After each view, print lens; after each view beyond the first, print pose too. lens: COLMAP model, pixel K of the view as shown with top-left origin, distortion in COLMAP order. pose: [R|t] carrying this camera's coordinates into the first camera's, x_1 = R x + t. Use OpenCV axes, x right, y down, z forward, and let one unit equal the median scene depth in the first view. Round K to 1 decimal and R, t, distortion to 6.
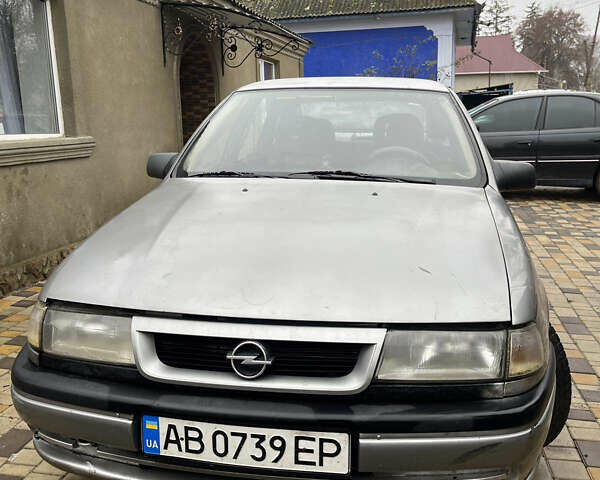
lens RADIAL K [[596.7, 0, 294.7], [0, 596.7, 237.8], [0, 0, 1]] dist [0.023823, 0.000000]
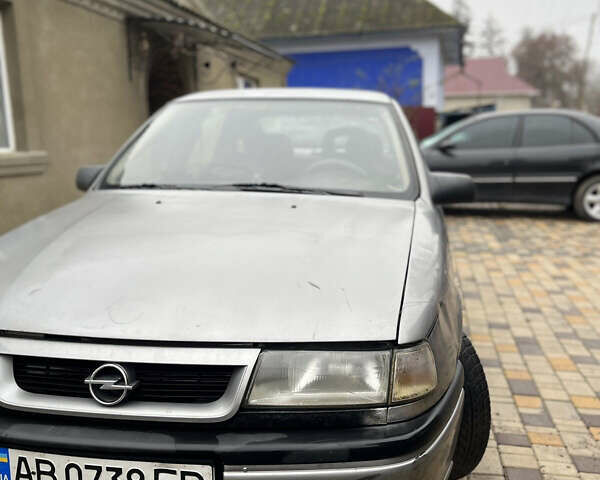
lens RADIAL K [[596.7, 0, 304.1], [0, 596.7, 243.4], [0, 0, 1]] dist [0.023823, 0.000000]
pose [[0.999924, -0.000417, 0.012310, 0.131382], [0.000737, 0.999662, -0.025998, 0.009334], [-0.012295, 0.026005, 0.999586, 0.051945]]
